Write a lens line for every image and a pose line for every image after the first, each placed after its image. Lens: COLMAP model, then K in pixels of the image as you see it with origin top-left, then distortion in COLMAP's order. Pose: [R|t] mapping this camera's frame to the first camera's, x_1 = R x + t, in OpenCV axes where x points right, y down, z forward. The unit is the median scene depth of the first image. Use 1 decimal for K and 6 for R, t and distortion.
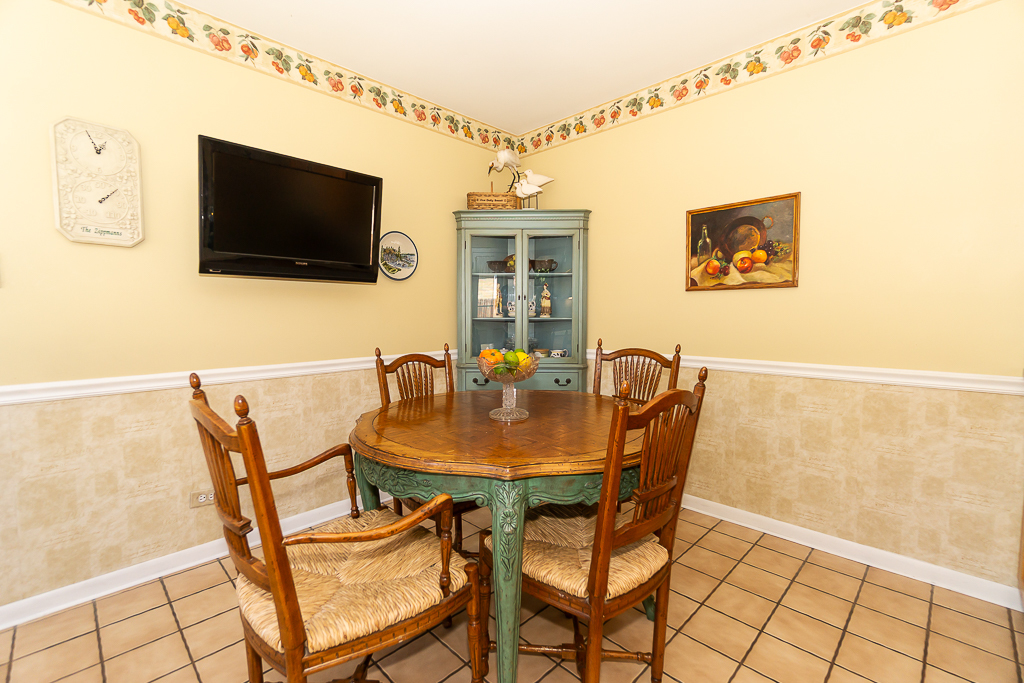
lens RADIAL K [[448.0, 0, 501.1], [0, 448.0, 340.9], [0, 0, 1]] dist [-0.002495, 0.000452]
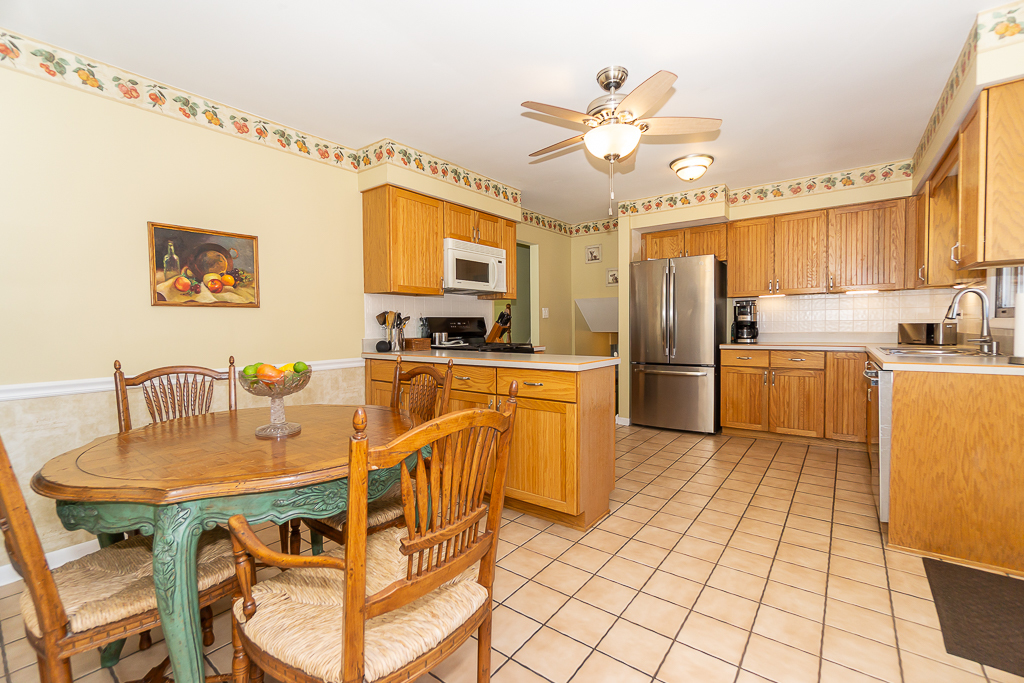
lens RADIAL K [[440.0, 0, 520.6], [0, 440.0, 343.9], [0, 0, 1]] dist [0.004214, 0.000171]
pose [[-0.146882, -0.036466, 0.988482, -0.660624], [0.075147, 0.996021, 0.047910, -0.017247], [-0.986295, 0.081319, -0.143557, 0.391907]]
